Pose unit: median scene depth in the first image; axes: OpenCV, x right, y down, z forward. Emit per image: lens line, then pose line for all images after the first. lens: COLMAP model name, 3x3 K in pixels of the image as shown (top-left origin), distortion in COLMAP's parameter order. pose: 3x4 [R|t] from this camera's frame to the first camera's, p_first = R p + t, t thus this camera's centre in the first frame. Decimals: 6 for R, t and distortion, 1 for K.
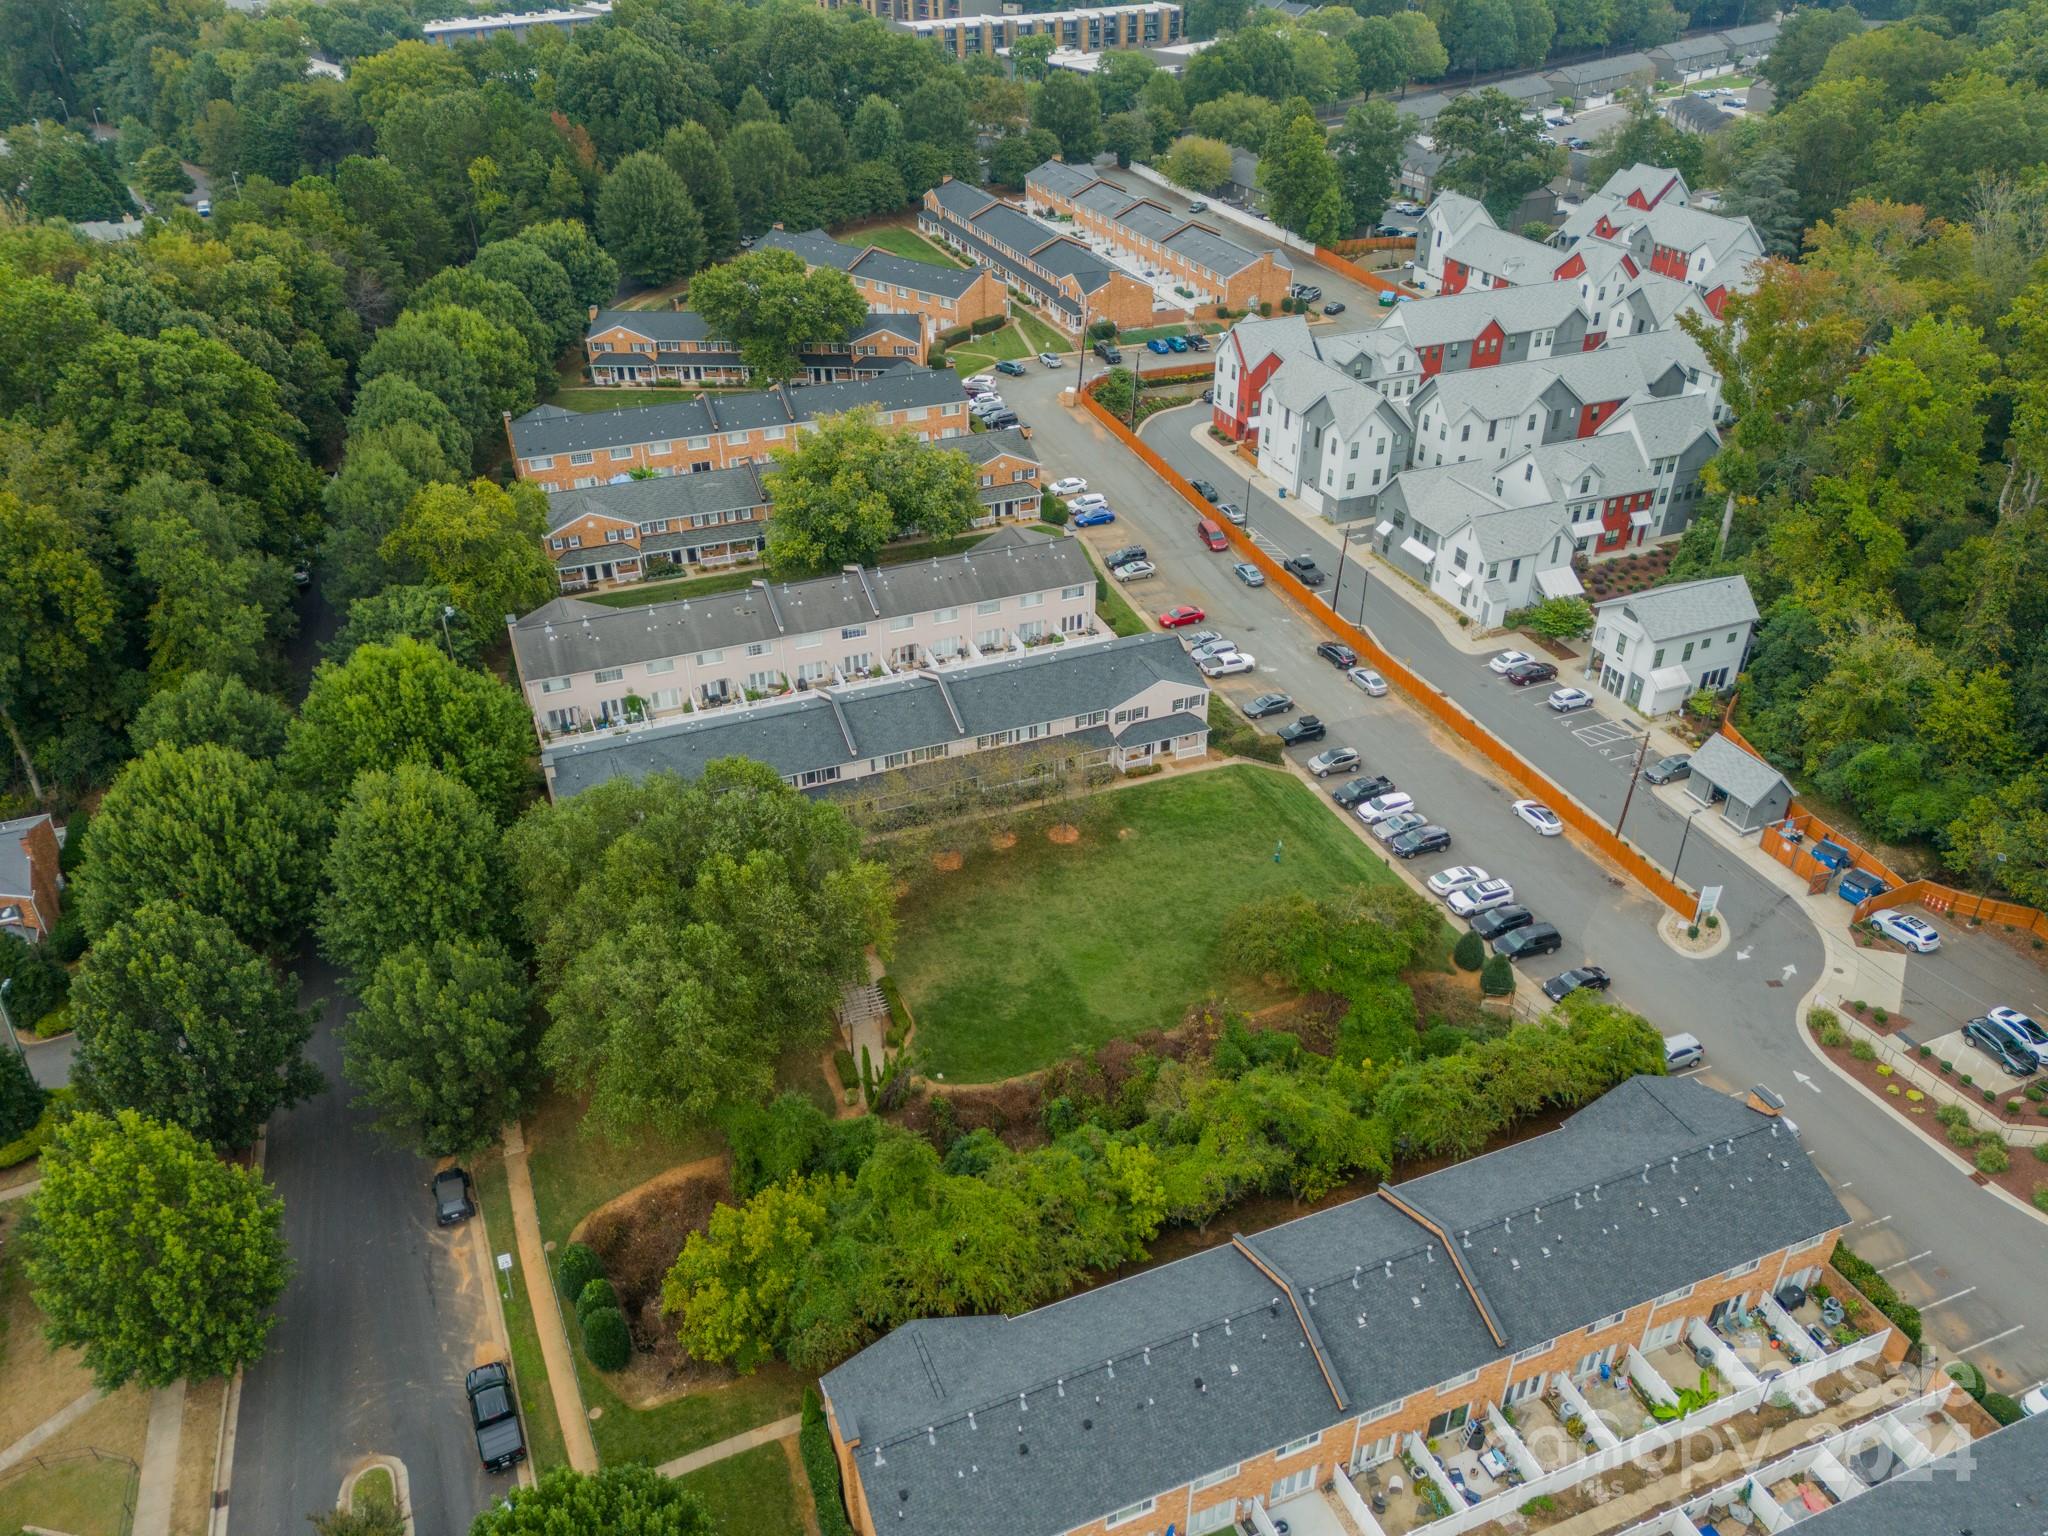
lens RADIAL K [[1494.3, 0, 1024.0], [0, 1494.3, 768.0], [0, 0, 1]] dist [0.072092, -0.067002]
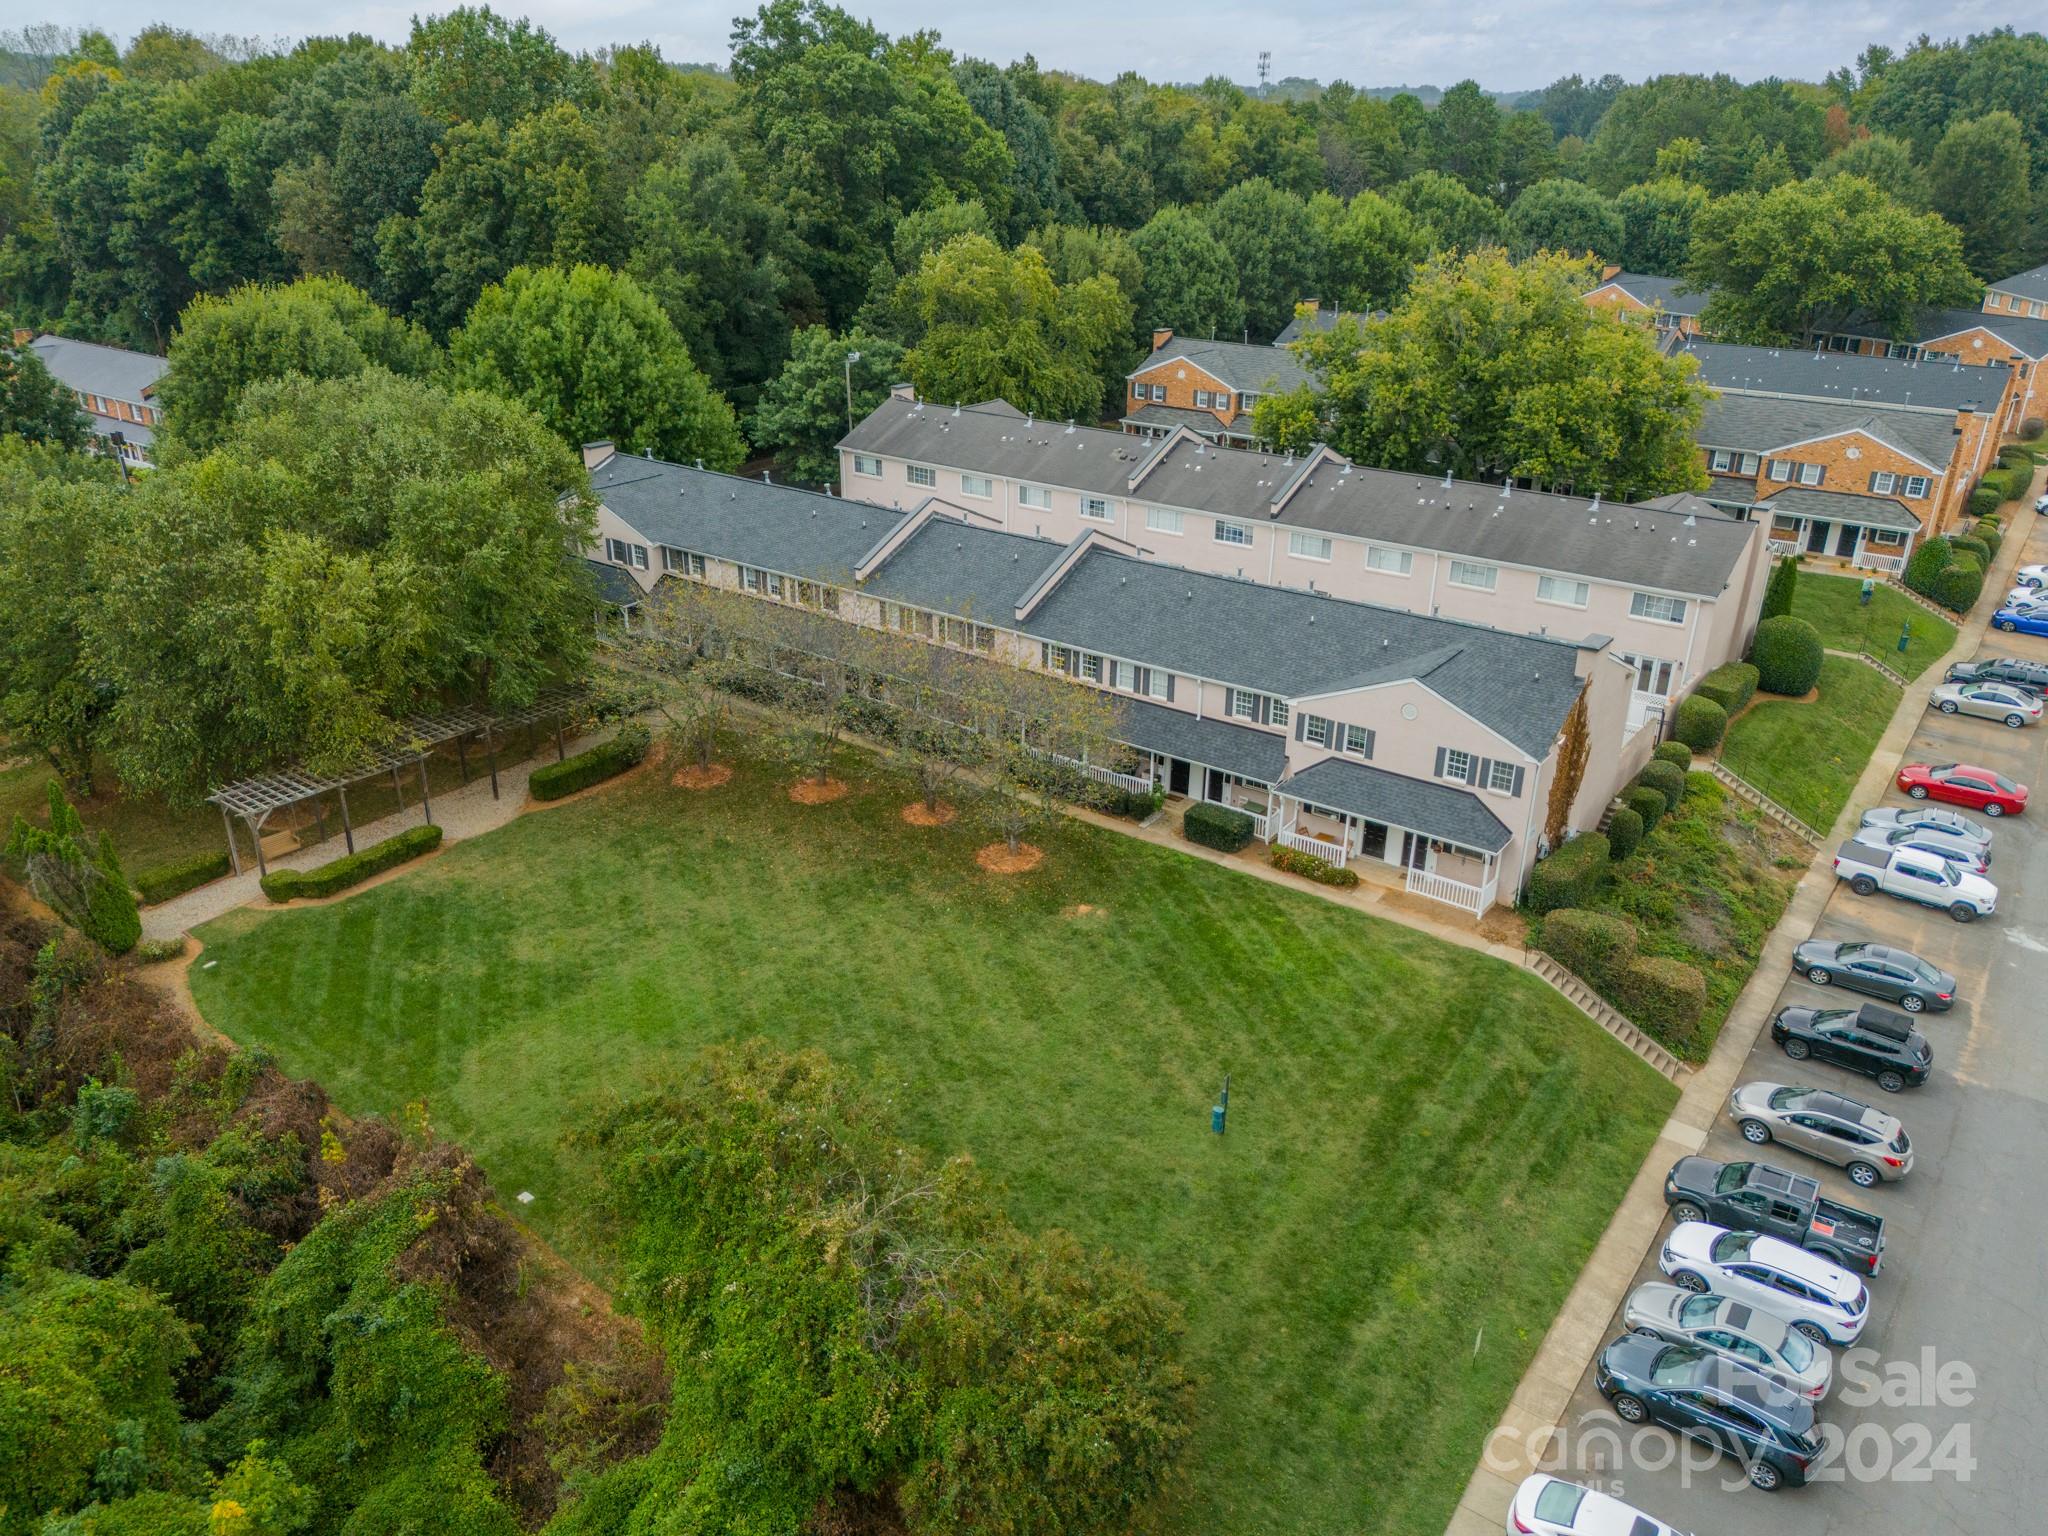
lens RADIAL K [[1494.3, 0, 1024.0], [0, 1494.3, 768.0], [0, 0, 1]] dist [0.072092, -0.067002]
pose [[0.529454, 0.350984, -0.772326, 0.315319], [-0.467439, 0.880428, 0.079667, -0.016834], [0.707940, 0.318835, 0.630210, 0.573697]]
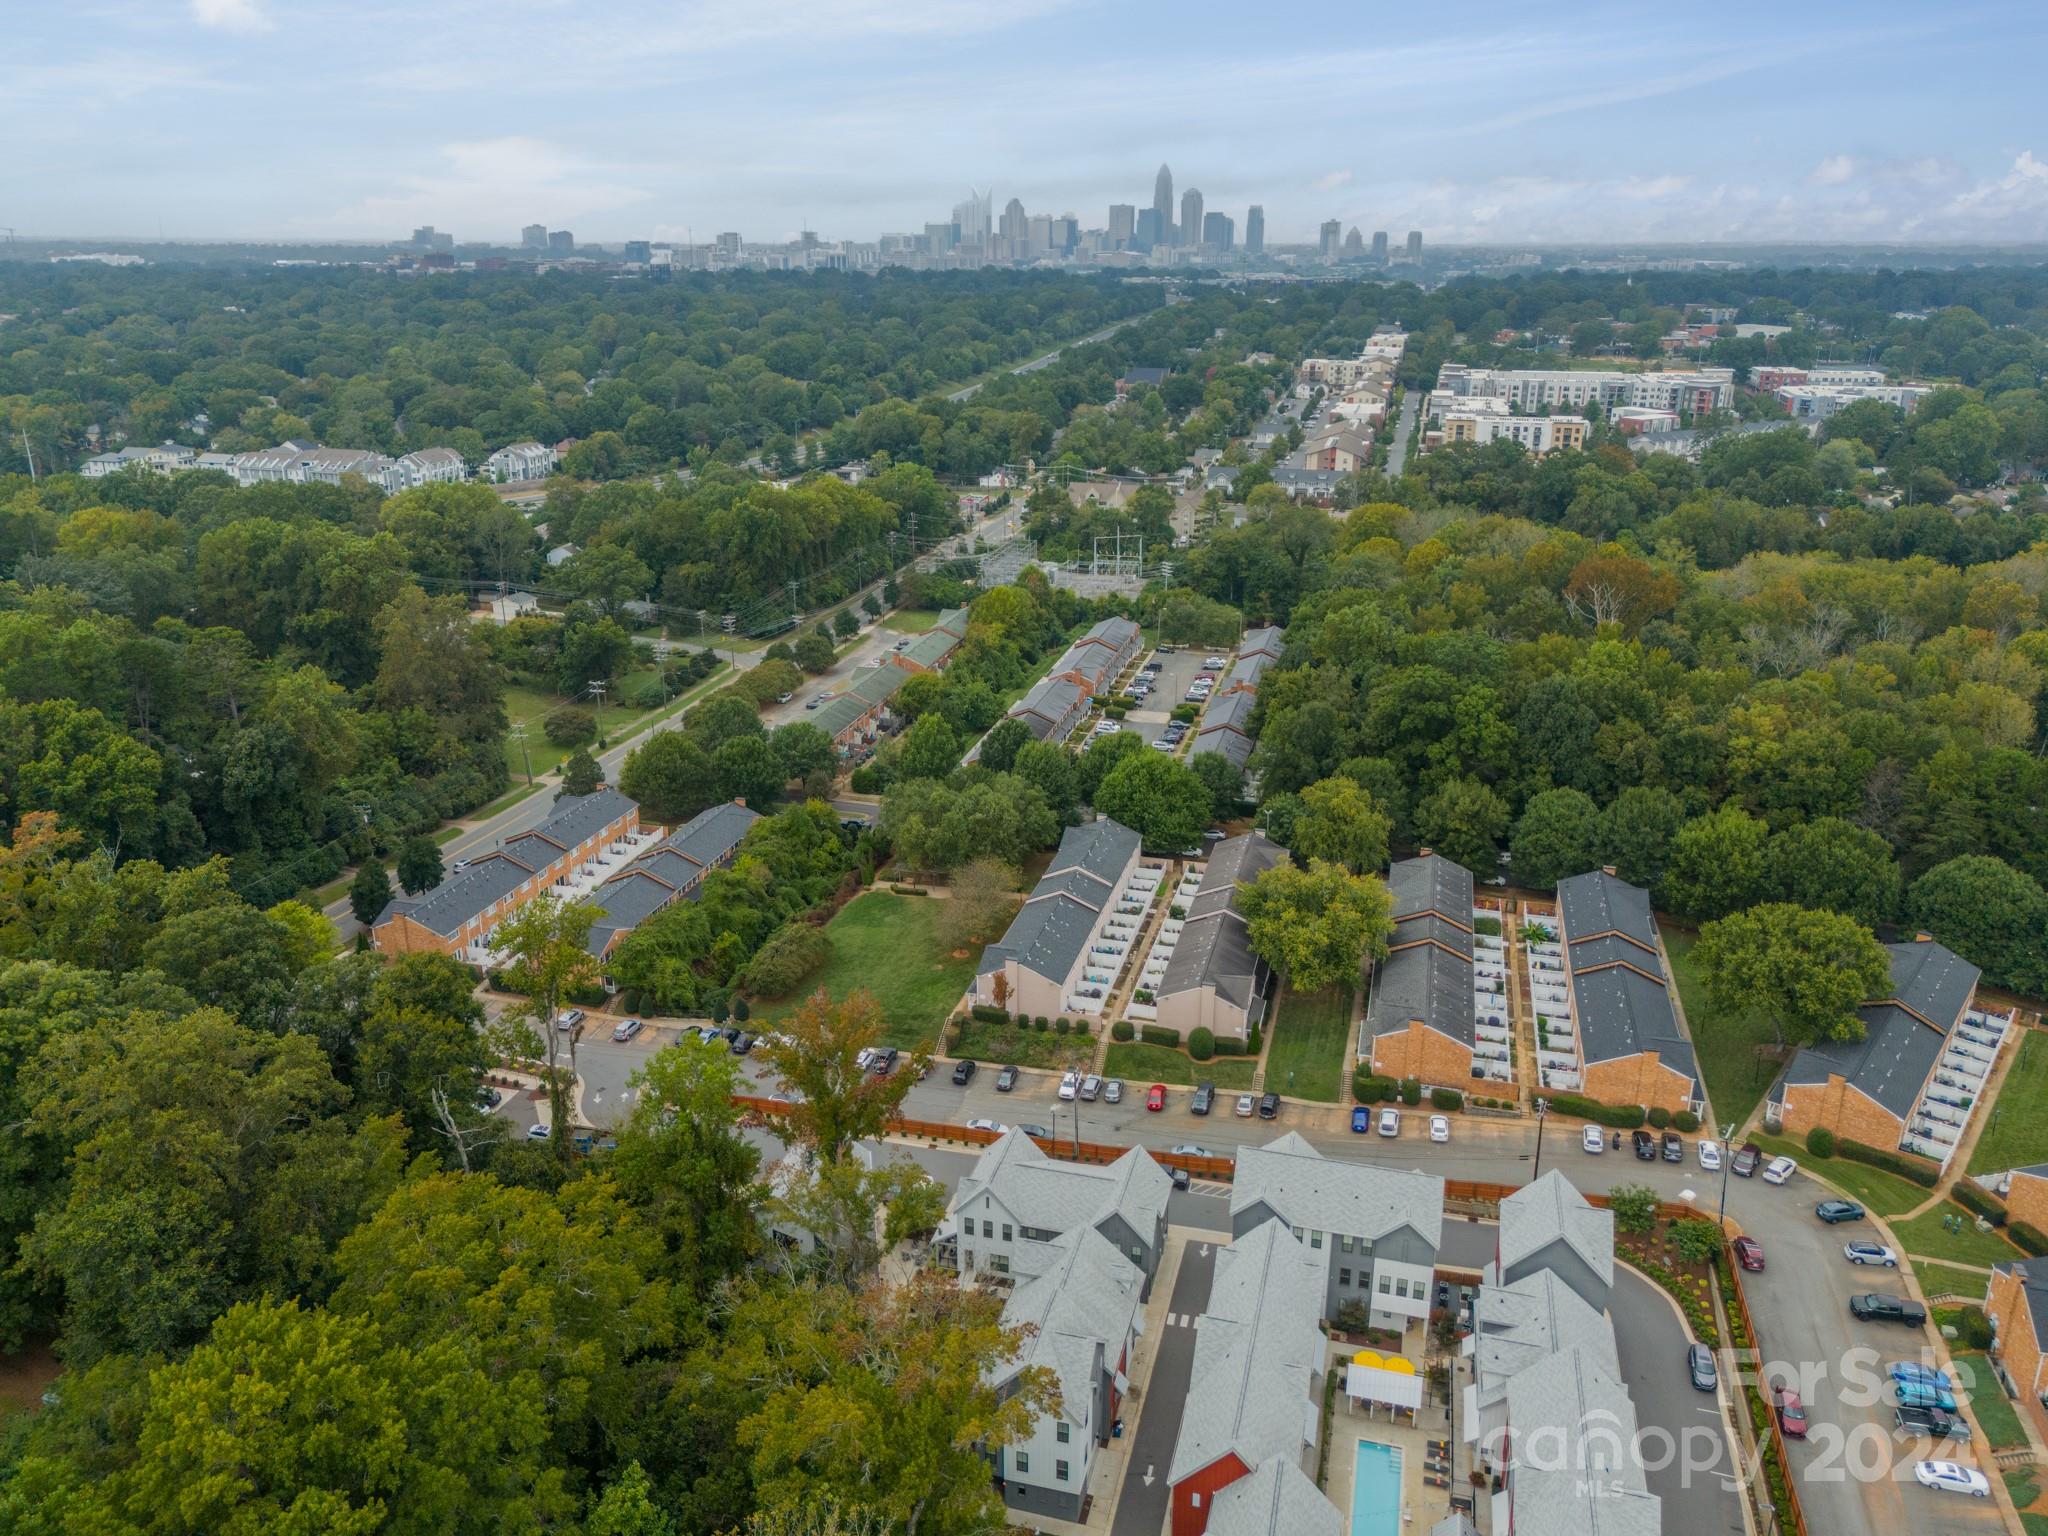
lens RADIAL K [[1494.3, 0, 1024.0], [0, 1494.3, 768.0], [0, 0, 1]] dist [0.072092, -0.067002]
pose [[-0.602558, 0.270627, -0.750790, 1.020433], [-0.424890, 0.687560, 0.588838, -0.961561], [0.675568, 0.673812, -0.299308, 1.174445]]
